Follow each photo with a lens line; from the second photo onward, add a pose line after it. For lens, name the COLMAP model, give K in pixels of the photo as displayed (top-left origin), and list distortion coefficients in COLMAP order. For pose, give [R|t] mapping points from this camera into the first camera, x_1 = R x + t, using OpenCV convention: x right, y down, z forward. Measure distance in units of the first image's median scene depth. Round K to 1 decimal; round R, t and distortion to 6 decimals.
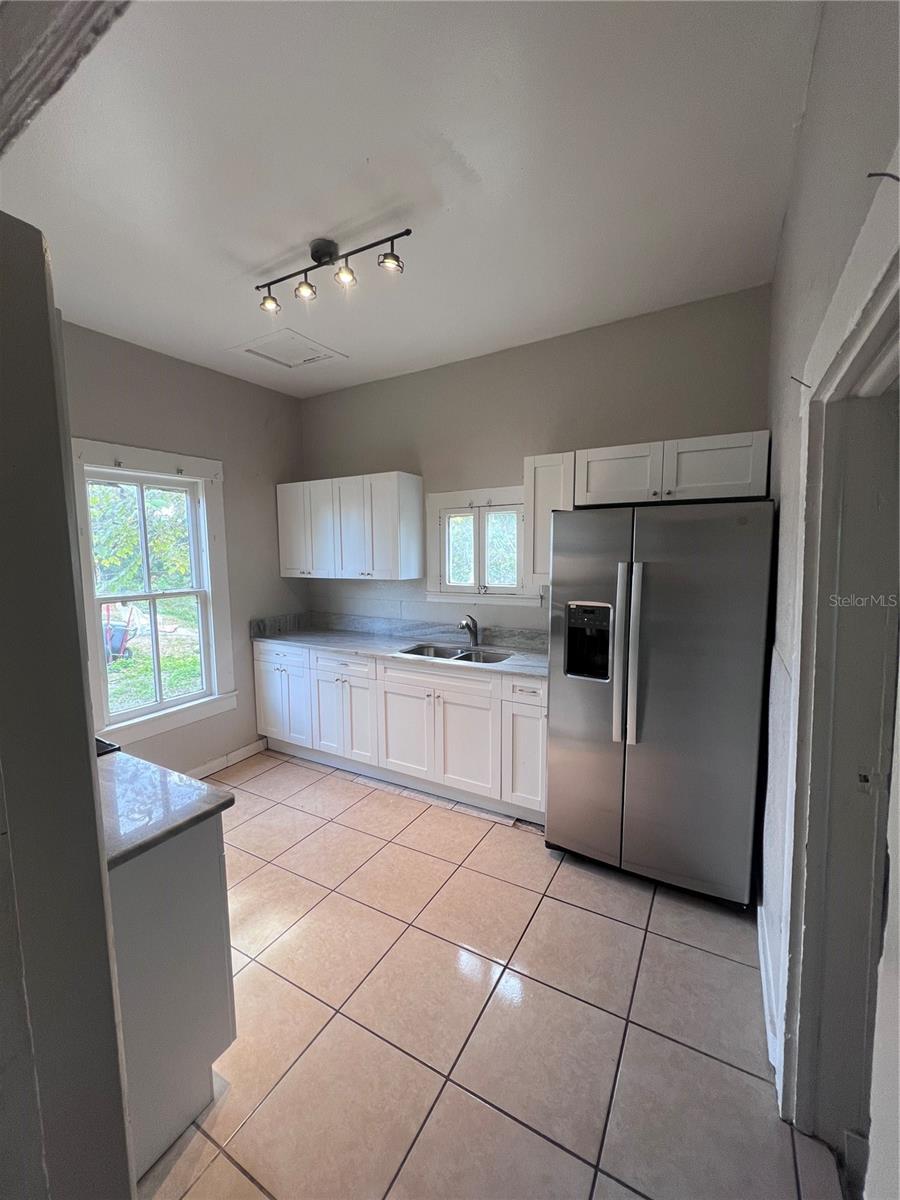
lens RADIAL K [[479.1, 0, 452.8], [0, 479.1, 600.1], [0, 0, 1]] dist [-0.001831, -0.000144]
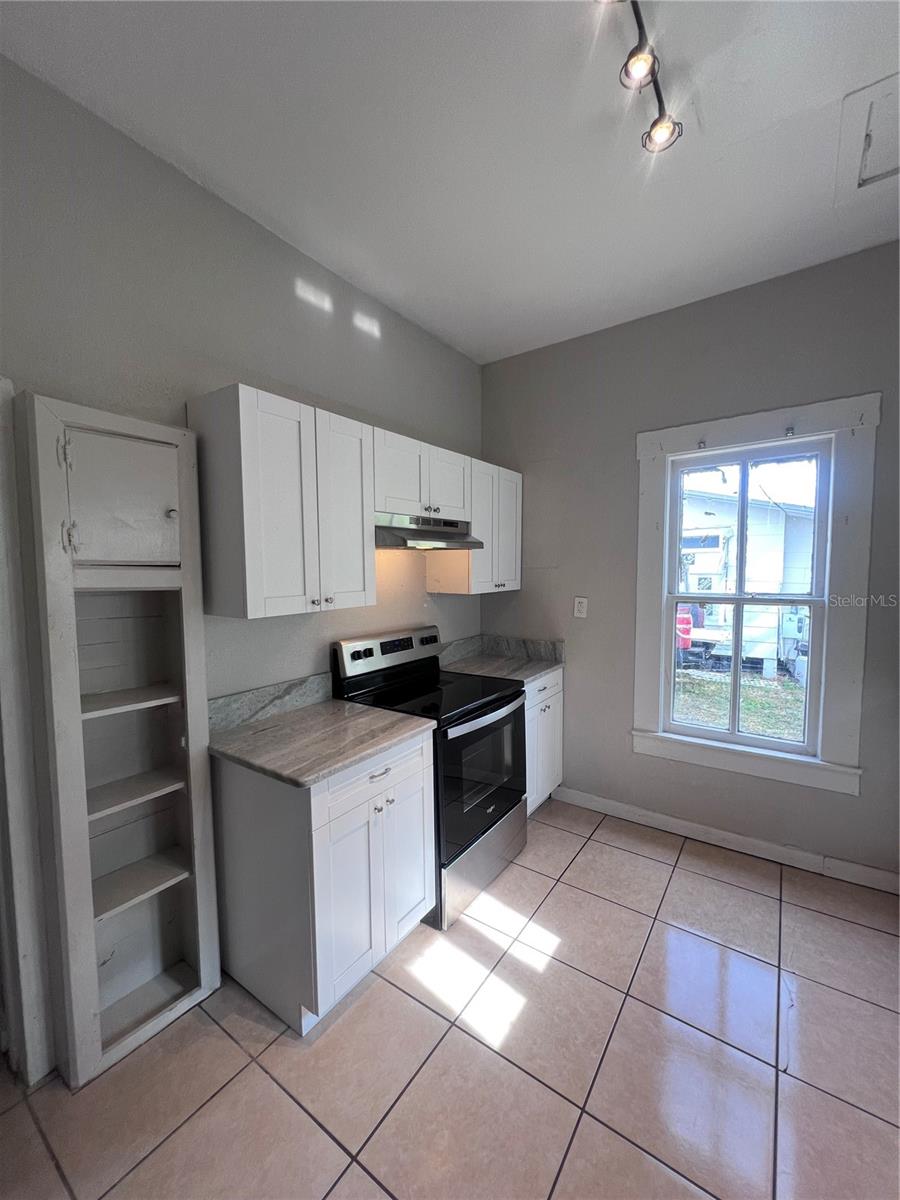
lens RADIAL K [[479.1, 0, 452.8], [0, 479.1, 600.1], [0, 0, 1]] dist [-0.001831, -0.000144]
pose [[-0.097555, 0.084067, -0.991673, 0.210563], [-0.087517, 0.991841, 0.092691, -0.040462], [0.991375, 0.095831, -0.089402, 0.591537]]
